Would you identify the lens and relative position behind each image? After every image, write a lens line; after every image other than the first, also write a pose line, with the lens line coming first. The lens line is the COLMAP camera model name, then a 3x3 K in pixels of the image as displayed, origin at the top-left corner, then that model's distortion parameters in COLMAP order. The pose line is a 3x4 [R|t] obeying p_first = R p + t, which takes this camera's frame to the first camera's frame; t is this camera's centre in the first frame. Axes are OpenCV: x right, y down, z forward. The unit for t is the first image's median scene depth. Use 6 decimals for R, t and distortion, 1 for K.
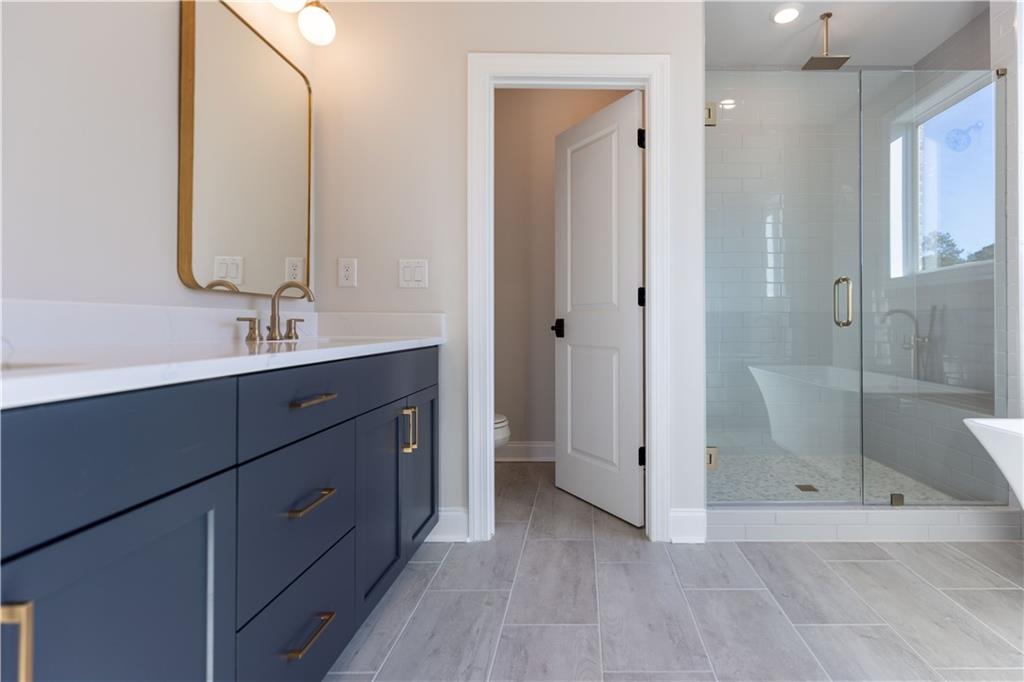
lens RADIAL K [[476.9, 0, 597.3], [0, 476.9, 323.4], [0, 0, 1]] dist [0.012239, 0.000081]
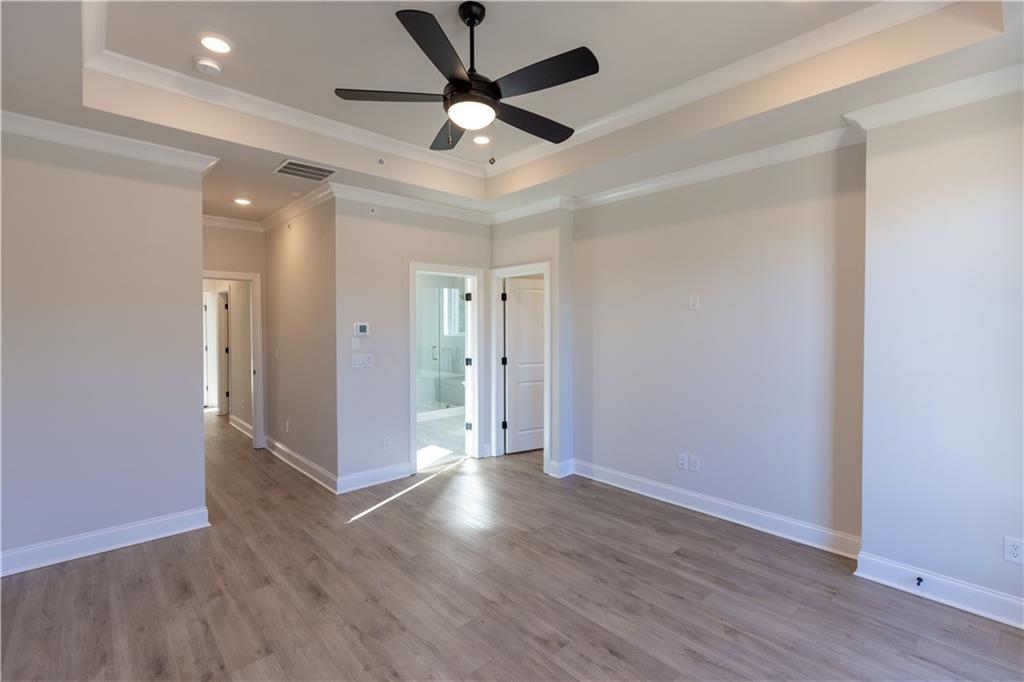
lens RADIAL K [[461.1, 0, 512.1], [0, 461.1, 327.6], [0, 0, 1]] dist [0.001155, -0.000033]
pose [[0.751104, -0.003502, 0.660174, -1.040844], [0.000238, 0.999987, 0.005035, -0.197024], [-0.660183, -0.003625, 0.751096, -1.539479]]
